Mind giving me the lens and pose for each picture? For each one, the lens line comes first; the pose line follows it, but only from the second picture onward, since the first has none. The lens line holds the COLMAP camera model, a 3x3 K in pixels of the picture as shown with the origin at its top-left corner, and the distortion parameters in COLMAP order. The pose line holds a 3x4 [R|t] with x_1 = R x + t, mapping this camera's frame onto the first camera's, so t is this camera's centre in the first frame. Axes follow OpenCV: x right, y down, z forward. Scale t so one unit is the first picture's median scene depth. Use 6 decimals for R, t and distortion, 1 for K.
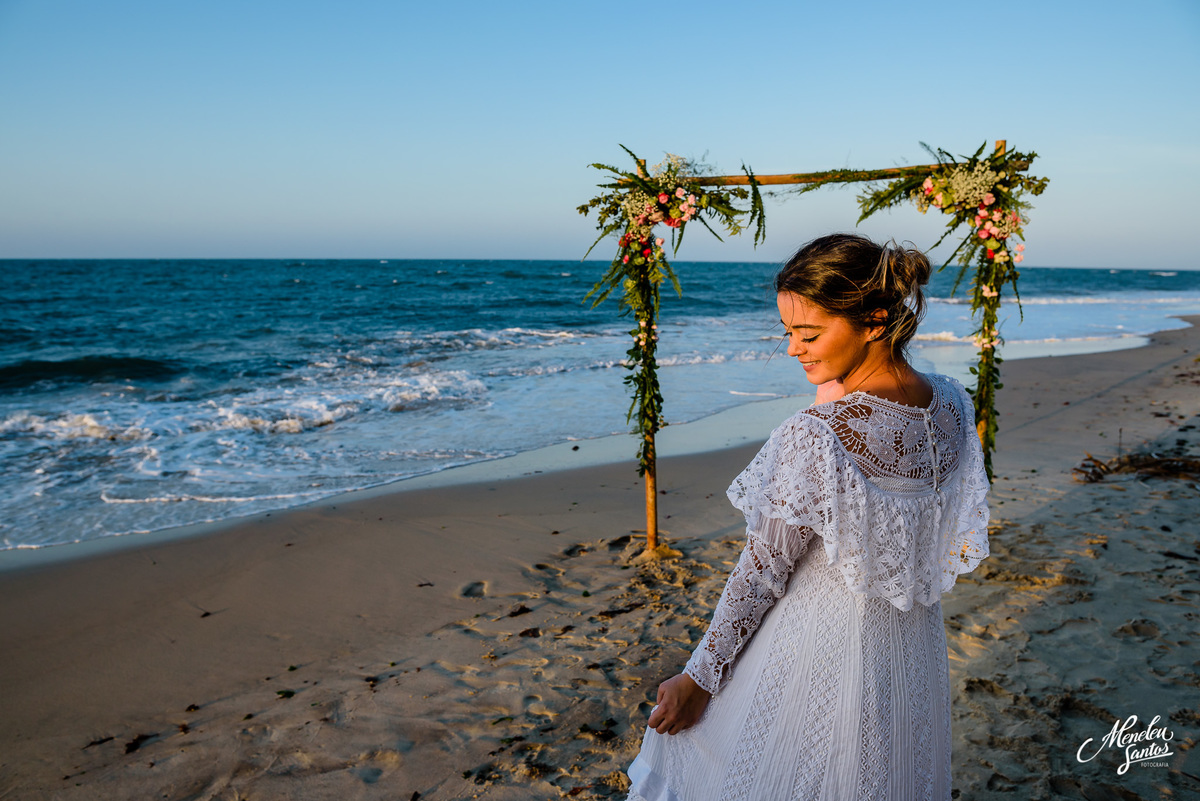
lens RADIAL K [[809.9, 0, 596.6], [0, 809.9, 410.6], [0, 0, 1]] dist [-0.061395, 0.023566]
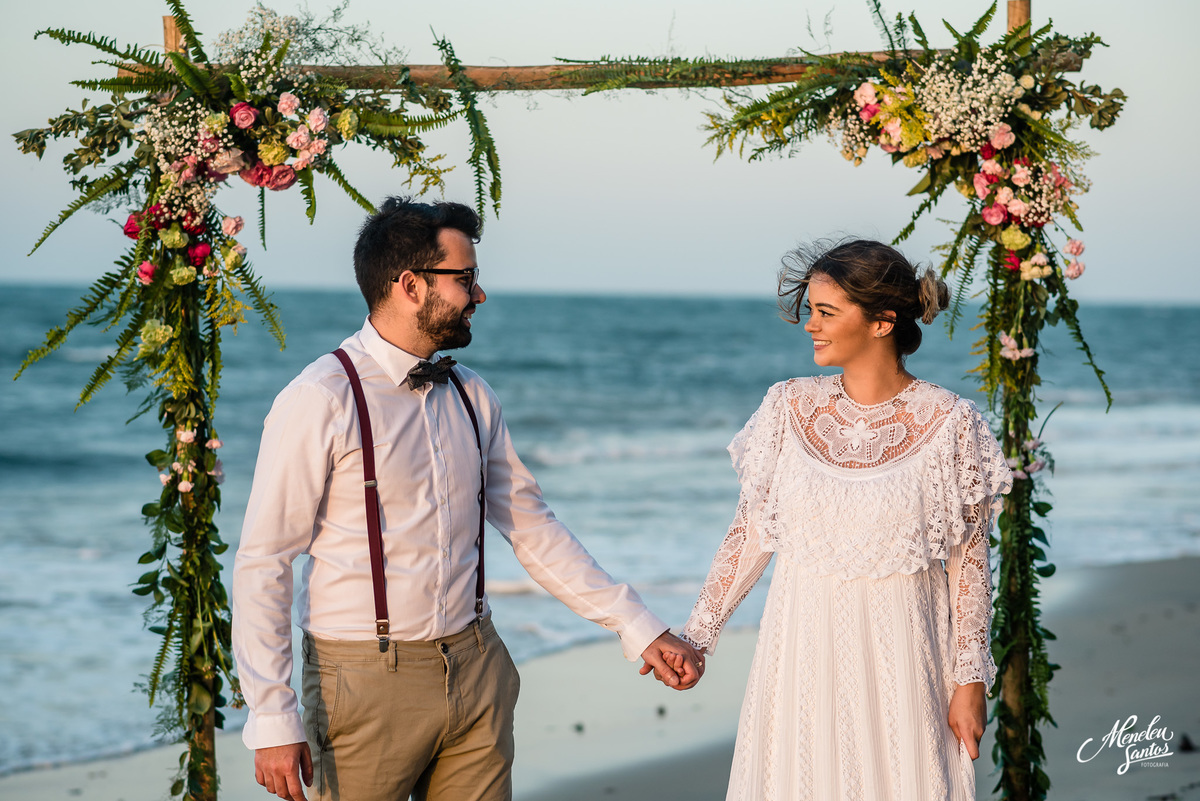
lens RADIAL K [[2900.6, 0, 589.7], [0, 2900.6, 412.8], [0, 0, 1]] dist [0.048250, 0.000000]
pose [[0.949625, -0.008631, 0.313270, -0.206964], [0.047672, 0.991966, -0.117179, 0.056054], [-0.309742, 0.126210, 0.942407, -0.383075]]
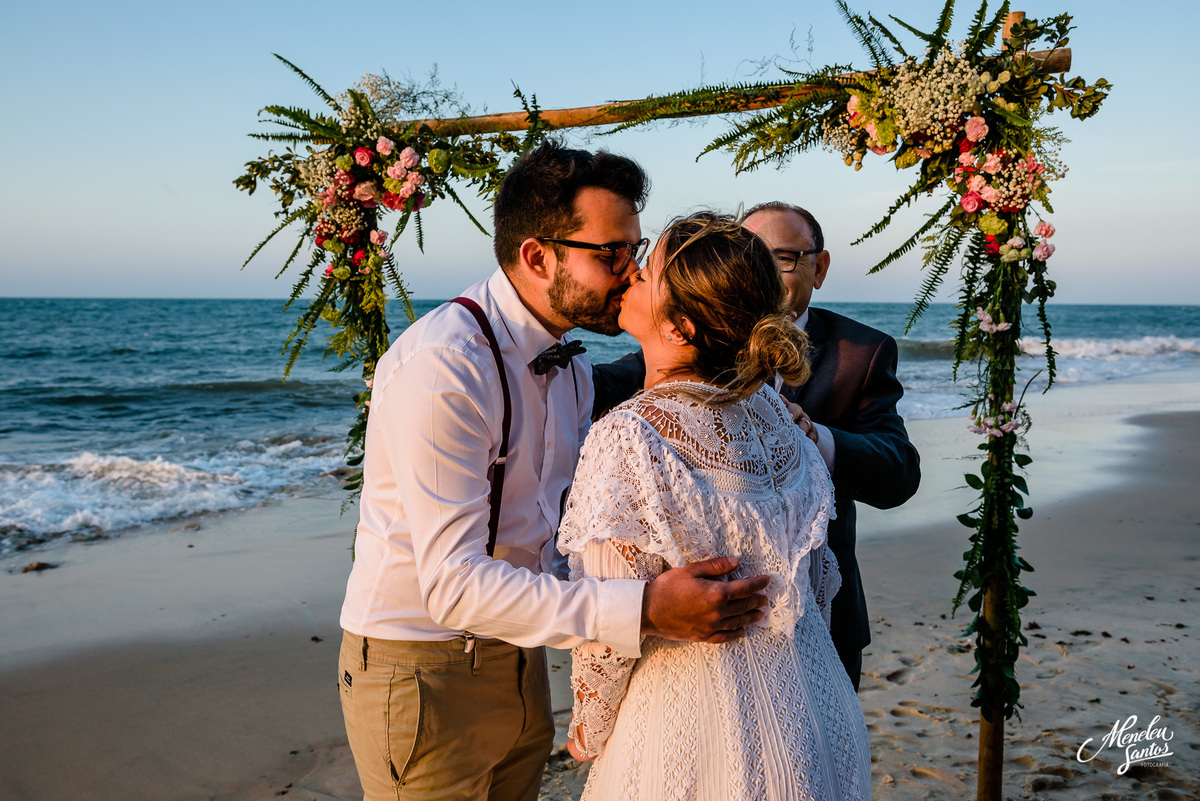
lens RADIAL K [[928.1, 0, 606.9], [0, 928.1, 410.6], [0, 0, 1]] dist [-0.005167, -0.008932]
pose [[0.992906, 0.006255, -0.118738, 0.322456], [-0.012906, 0.998385, -0.055326, -0.059995], [0.118200, 0.056466, 0.991383, 0.410269]]
